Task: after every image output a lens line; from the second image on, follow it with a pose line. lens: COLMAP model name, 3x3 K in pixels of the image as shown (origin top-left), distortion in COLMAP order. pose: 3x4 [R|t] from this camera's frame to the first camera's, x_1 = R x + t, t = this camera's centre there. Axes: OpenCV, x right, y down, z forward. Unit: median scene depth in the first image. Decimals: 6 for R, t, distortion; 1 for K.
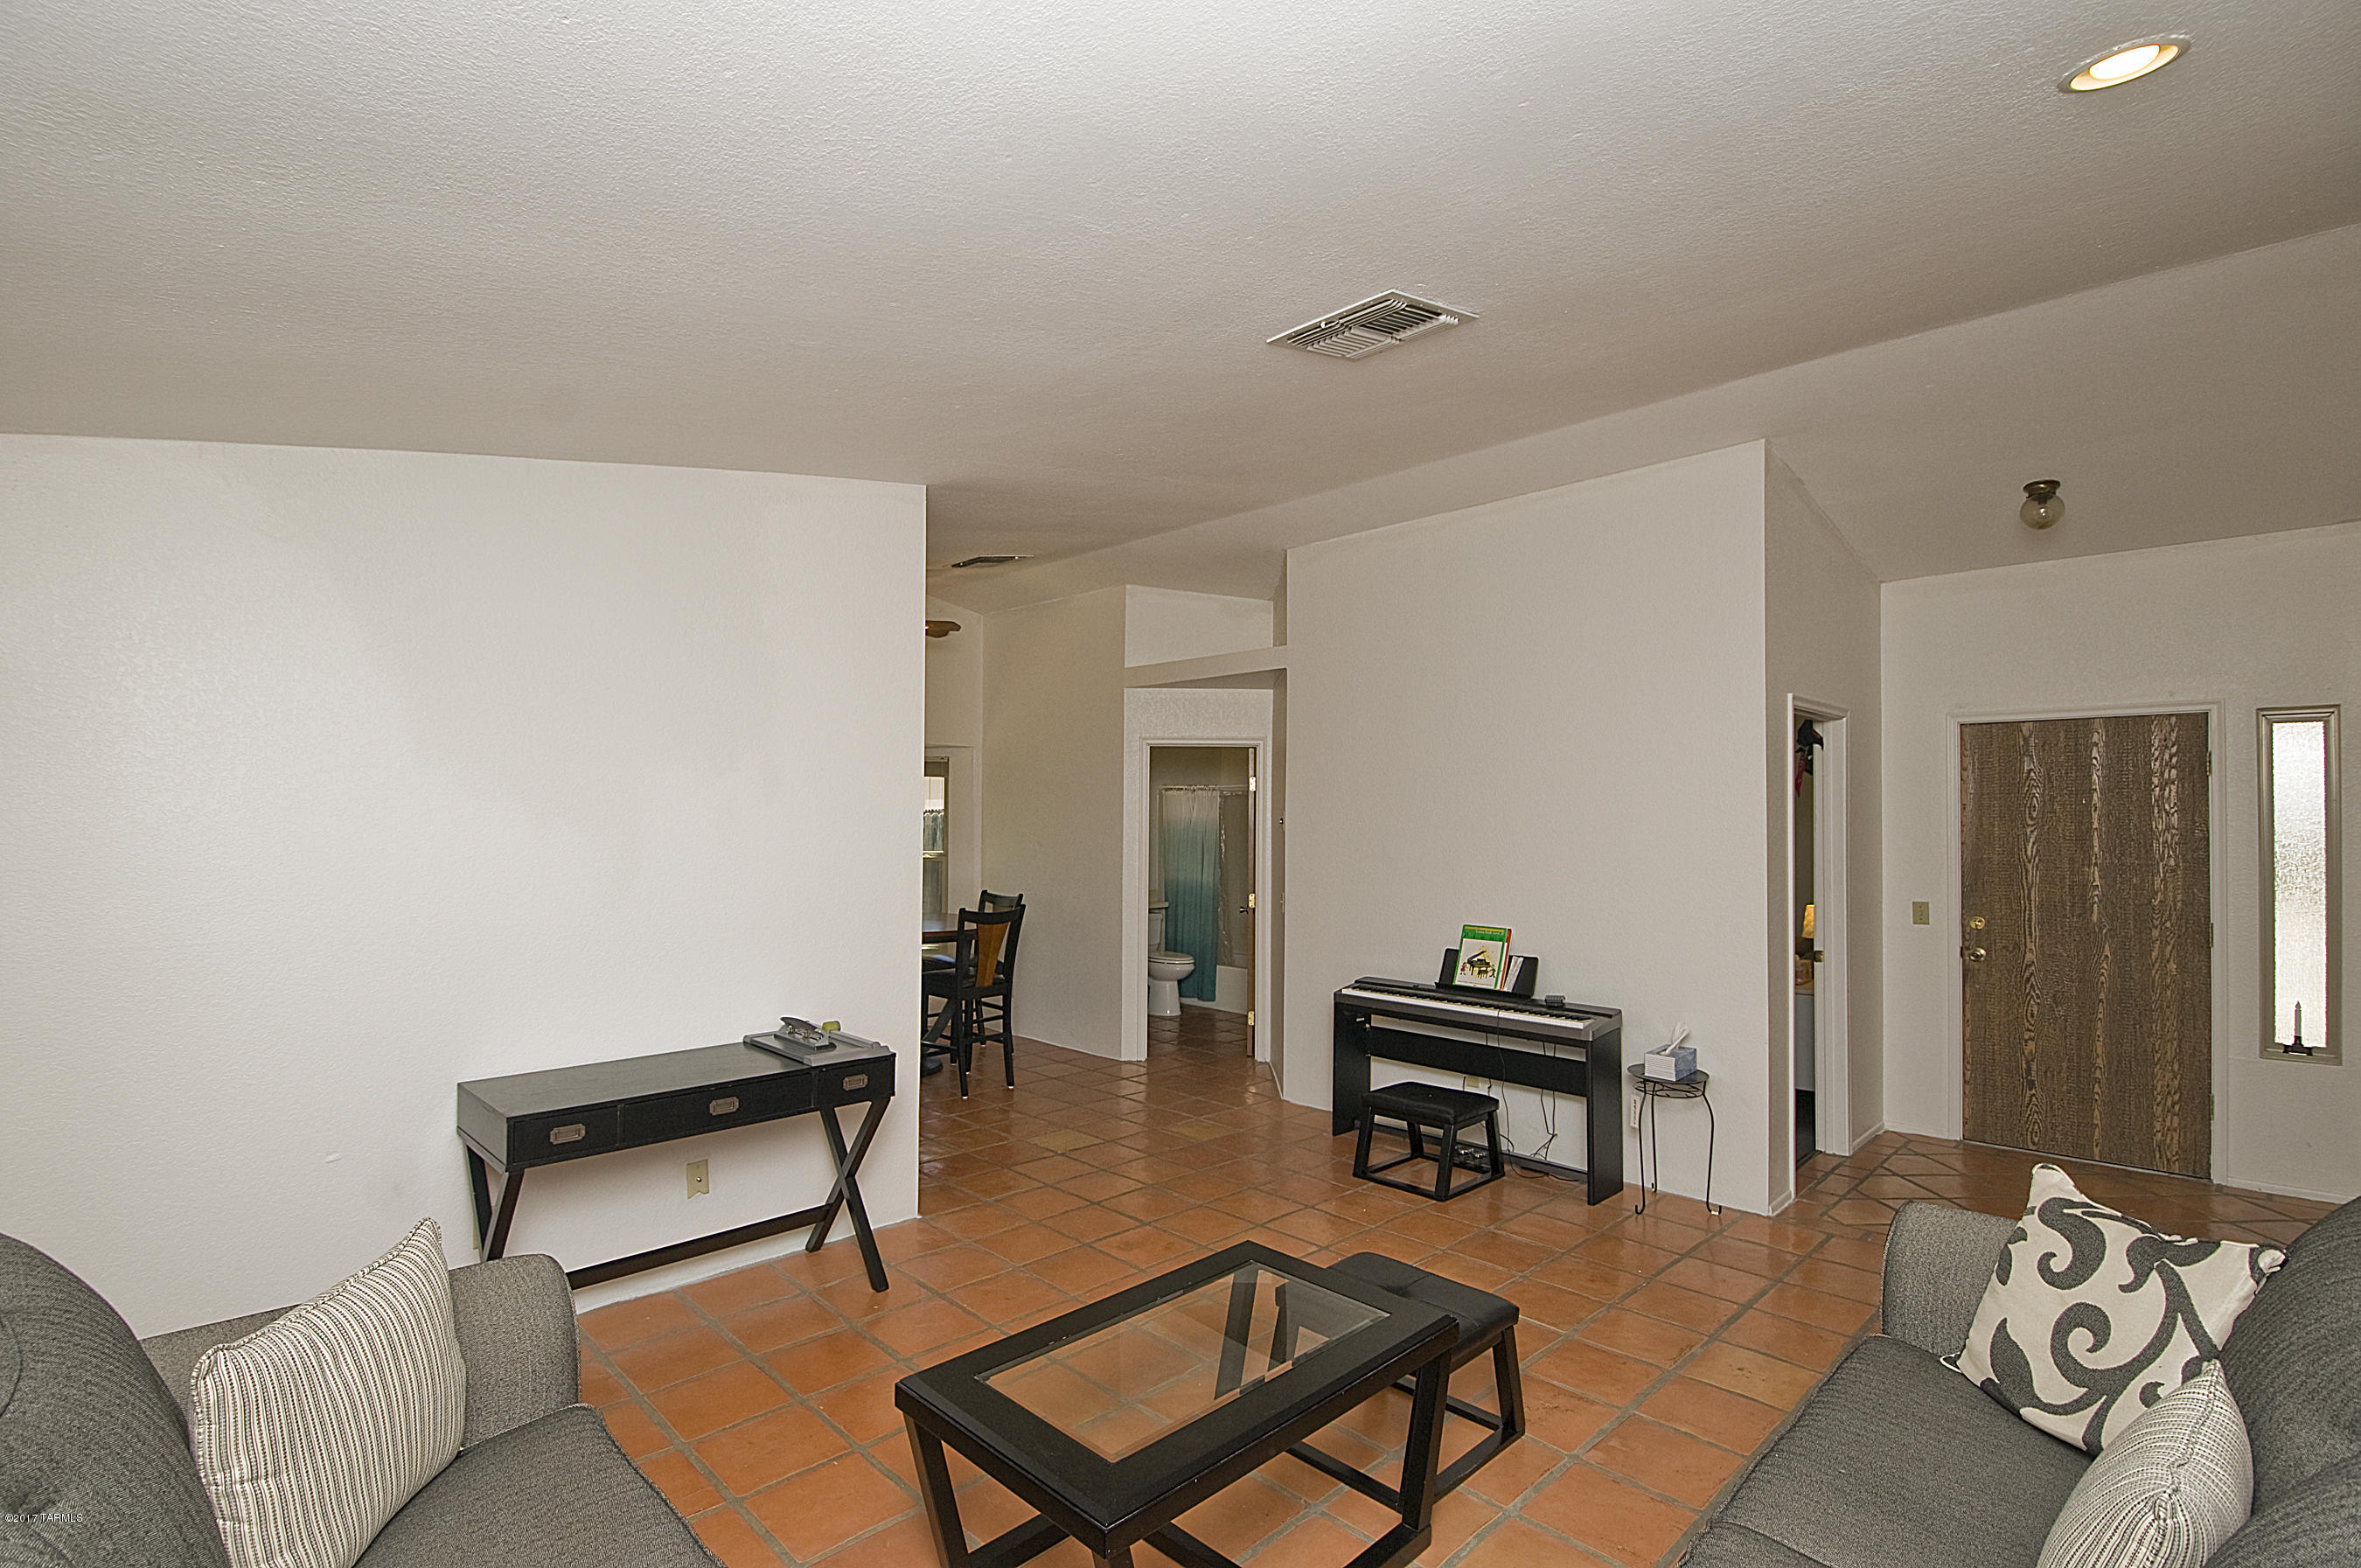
lens RADIAL K [[1089.4, 0, 1218.2], [0, 1089.4, 793.2], [0, 0, 1]] dist [-0.018736, -0.001485]
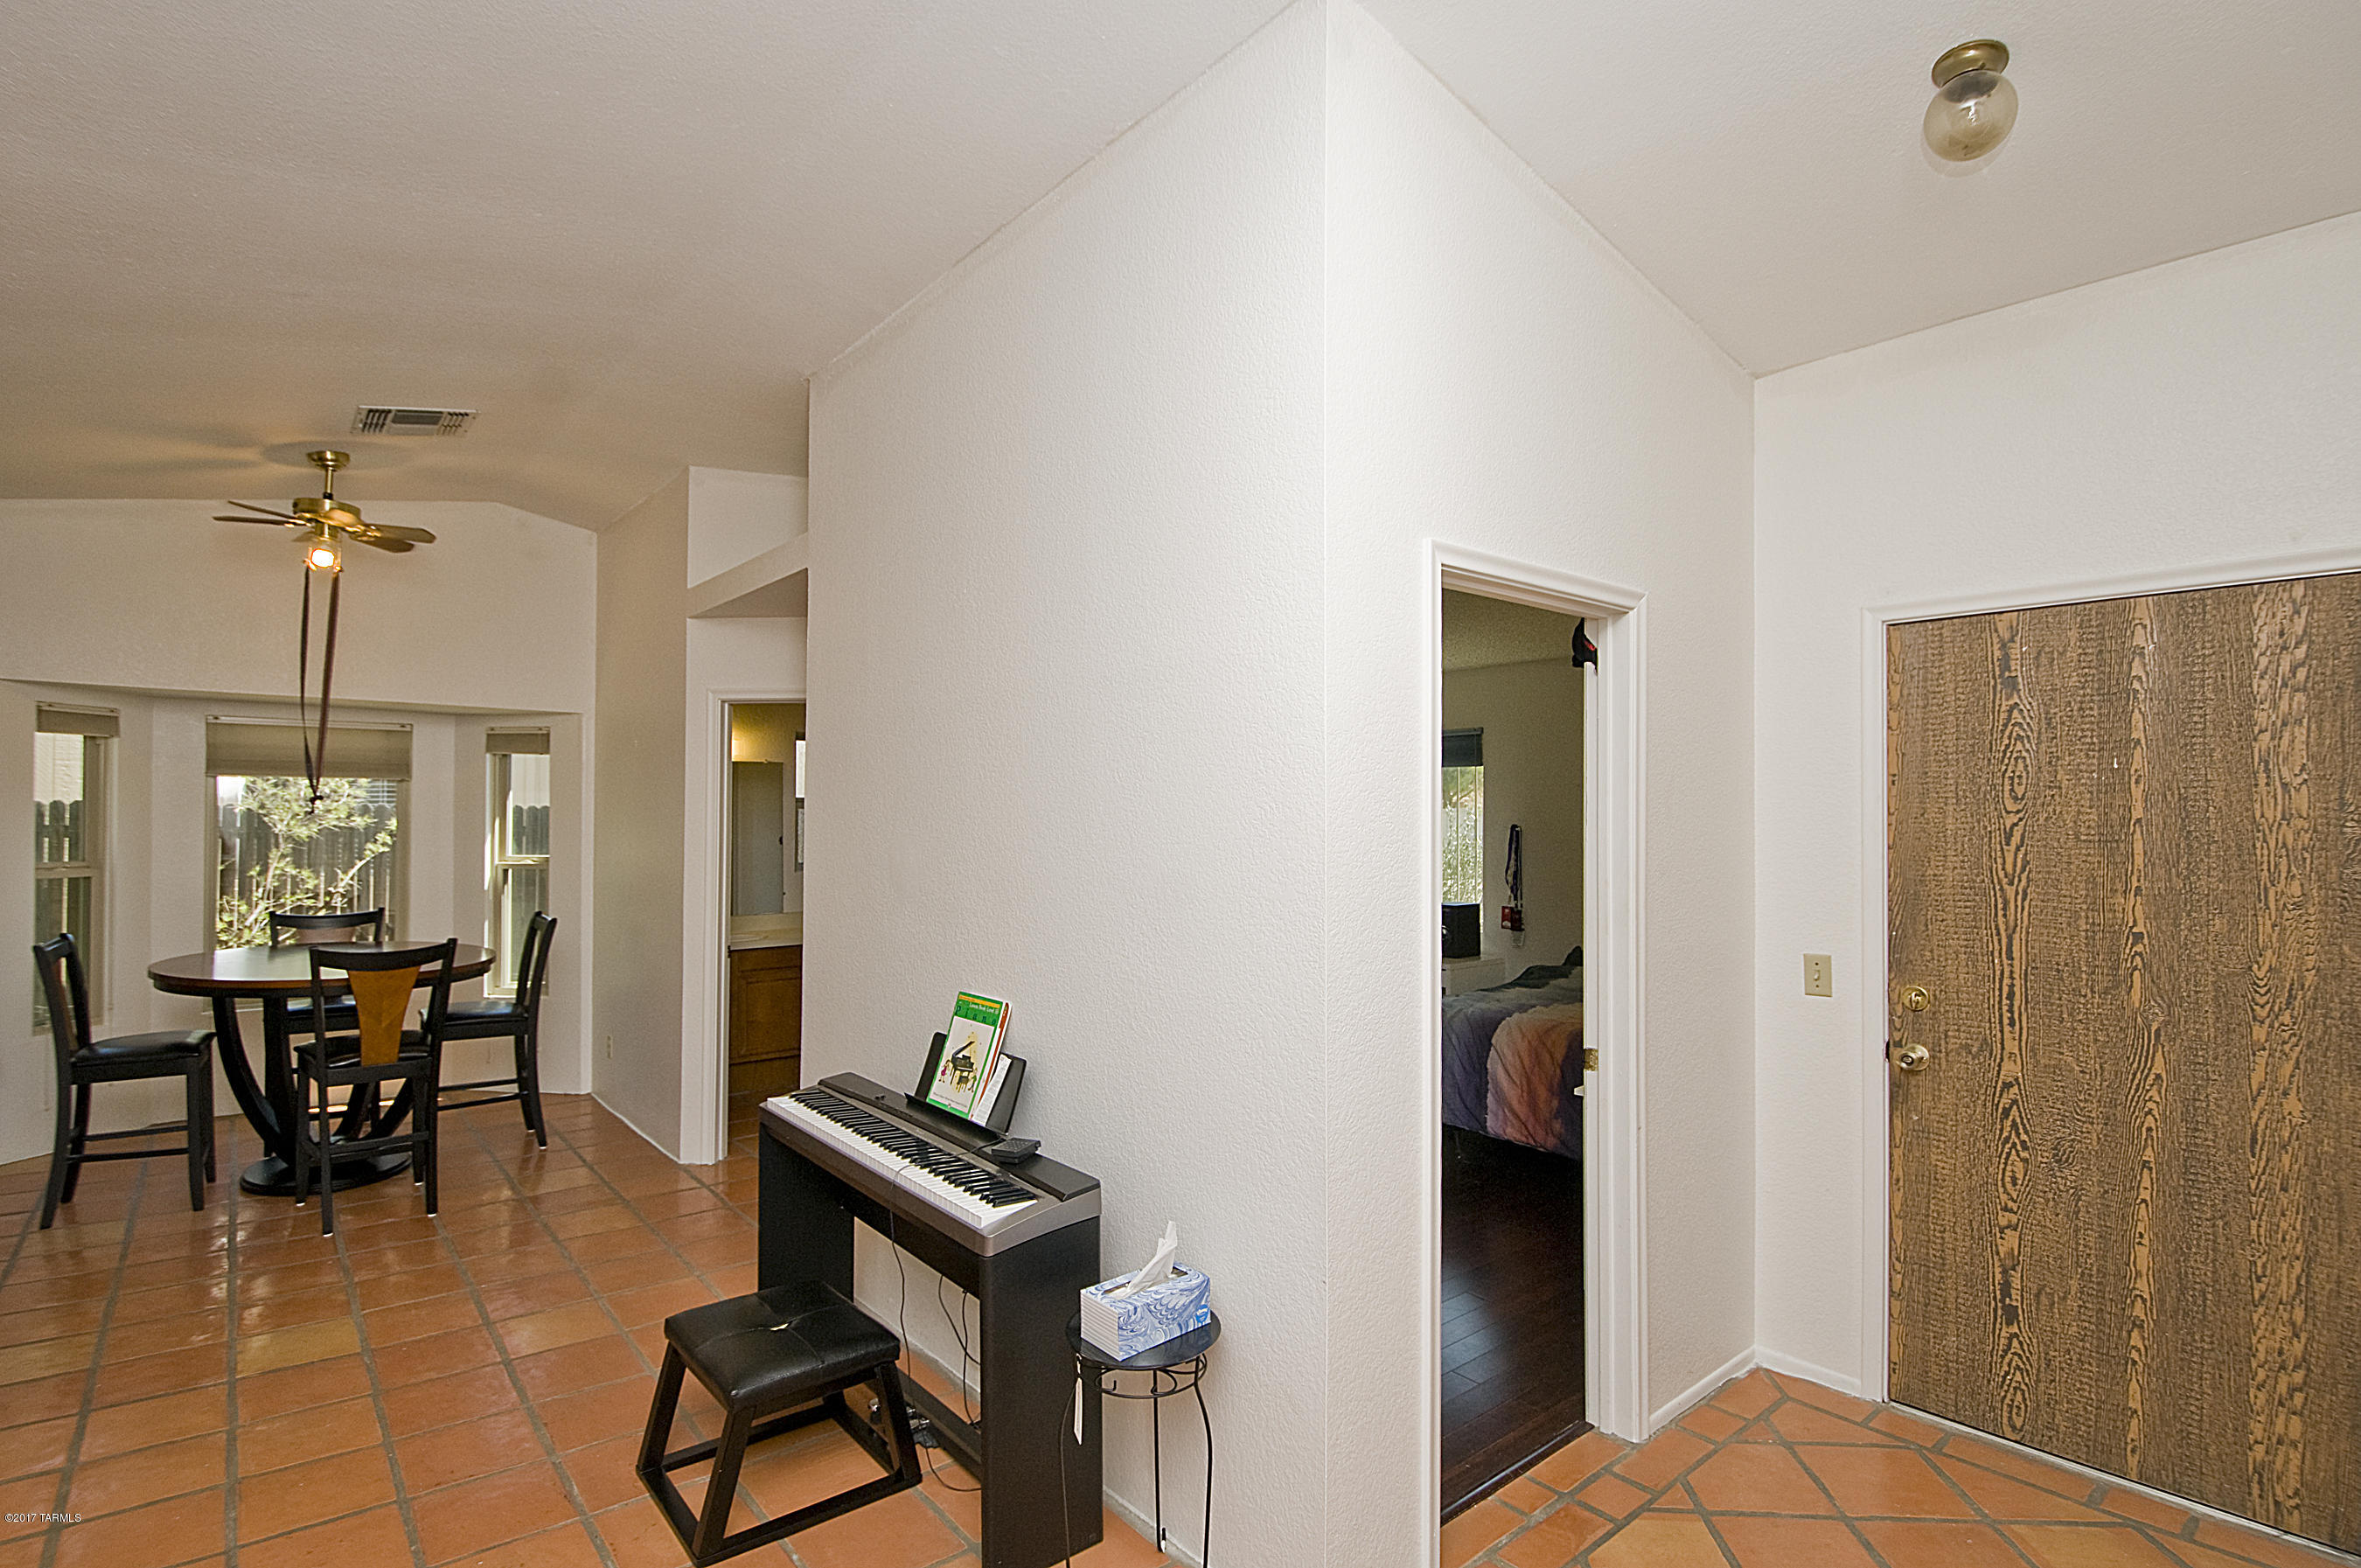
lens RADIAL K [[1089.4, 0, 1287.3], [0, 1089.4, 802.4], [0, 0, 1]] dist [-0.018736, -0.001485]
pose [[0.996966, -0.004437, -0.077706, 0.455082], [0.005227, 0.999937, 0.009963, 0.018221], [0.077657, -0.010339, 0.996927, 0.465432]]
